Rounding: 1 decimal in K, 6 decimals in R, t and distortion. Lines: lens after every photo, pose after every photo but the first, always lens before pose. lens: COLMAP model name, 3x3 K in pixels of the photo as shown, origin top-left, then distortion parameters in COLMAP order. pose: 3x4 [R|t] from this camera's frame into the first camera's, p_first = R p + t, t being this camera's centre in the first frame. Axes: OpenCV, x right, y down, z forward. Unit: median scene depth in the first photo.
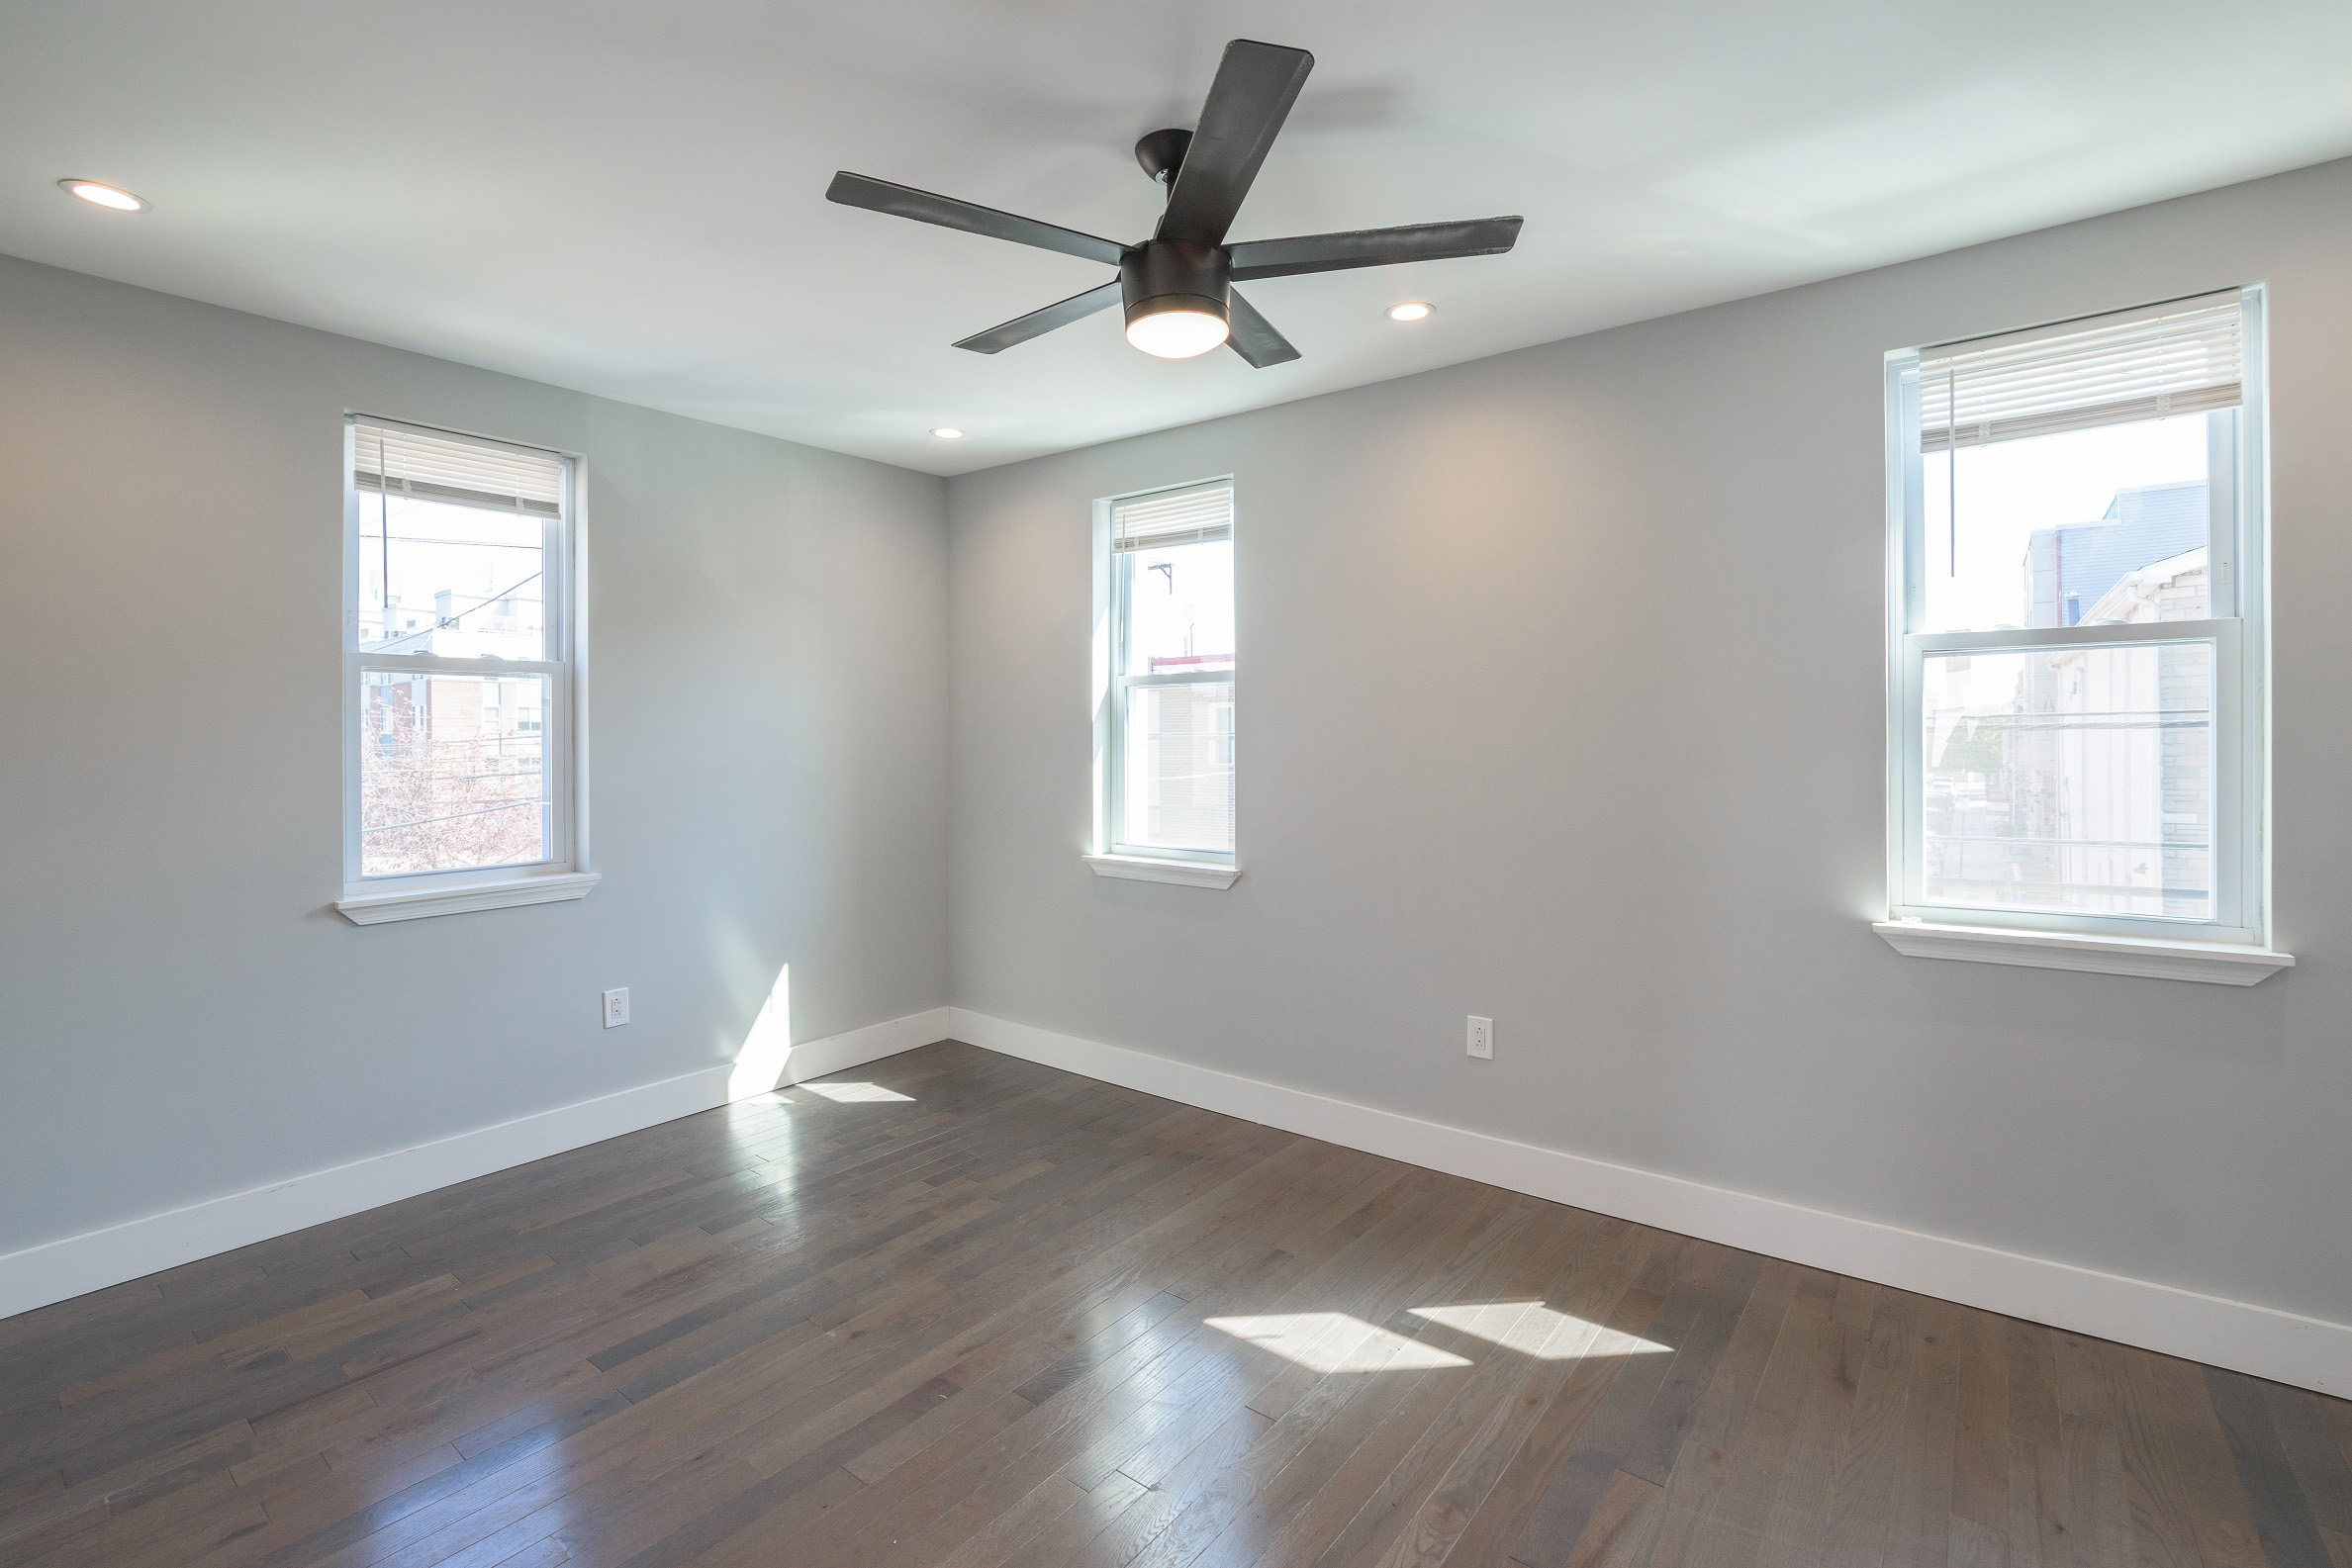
lens RADIAL K [[1075.2, 0, 1187.6], [0, 1075.2, 770.6], [0, 0, 1]] dist [-0.014444, 0.004154]
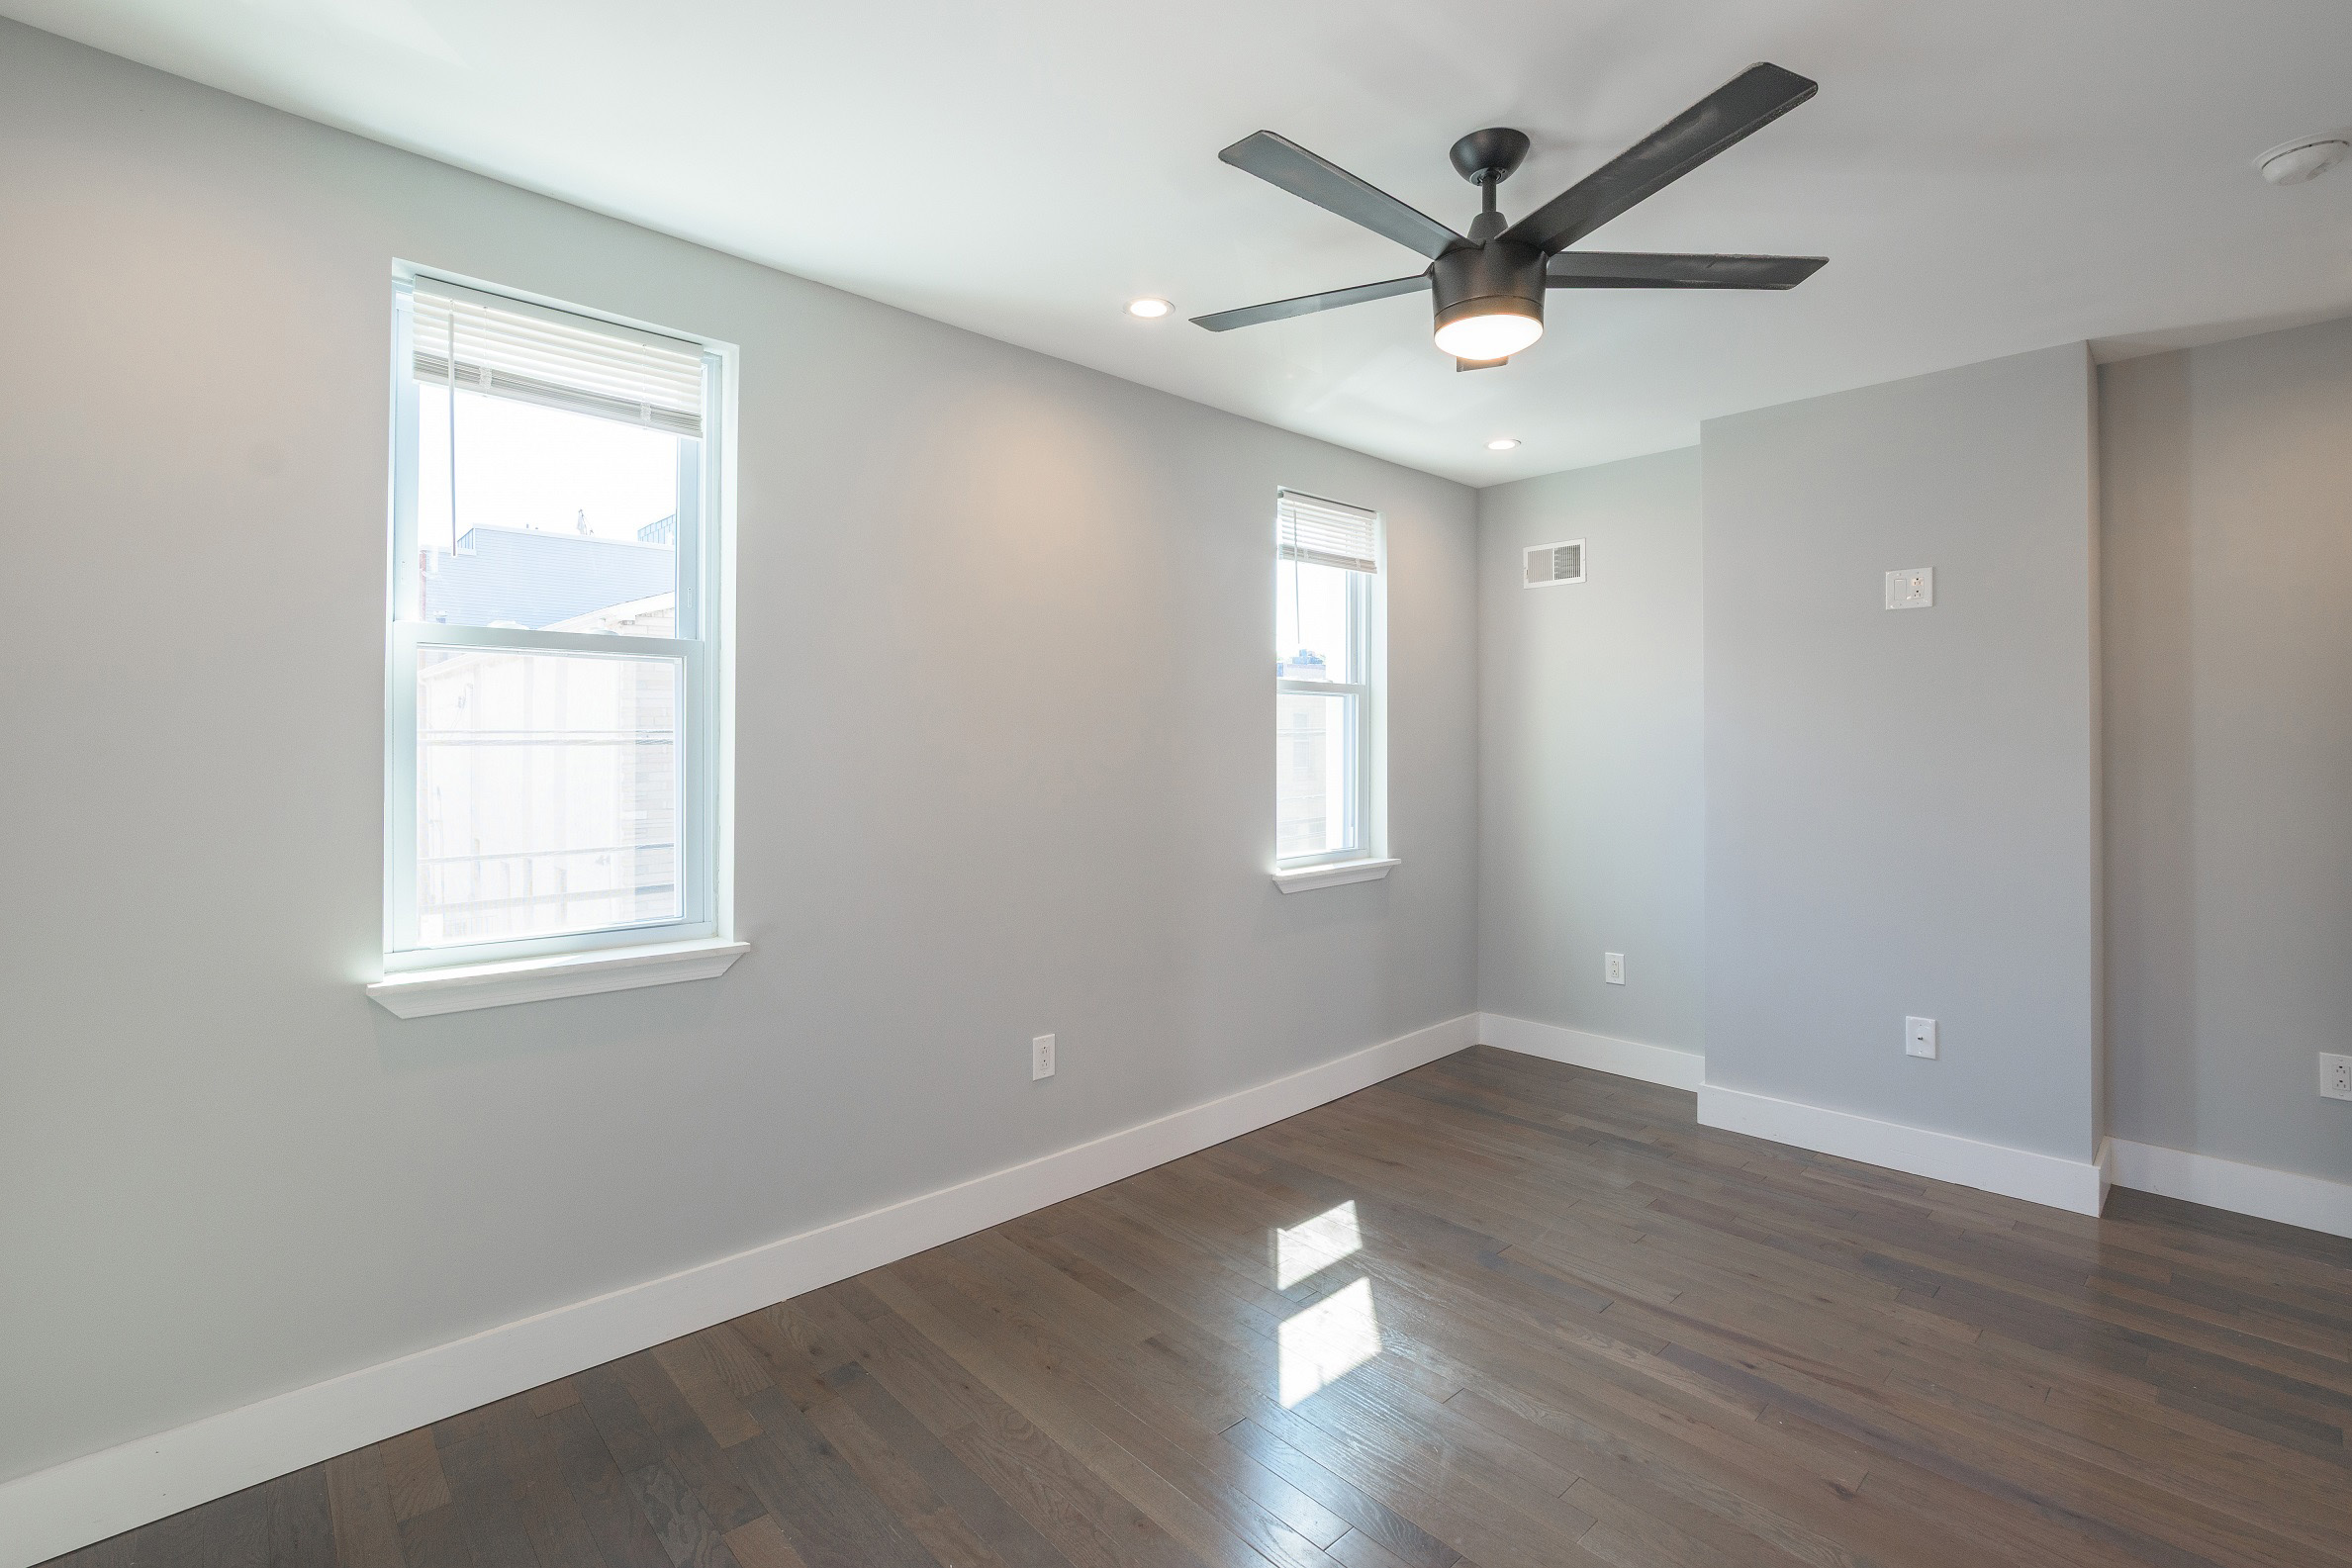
lens RADIAL K [[1075.2, 0, 1182.0], [0, 1075.2, 766.1], [0, 0, 1]] dist [-0.014444, 0.004154]
pose [[0.141875, -0.009782, 0.989836, -0.664198], [0.029746, 0.999542, 0.005615, -0.014183], [-0.989438, 0.028647, 0.142101, 0.735689]]
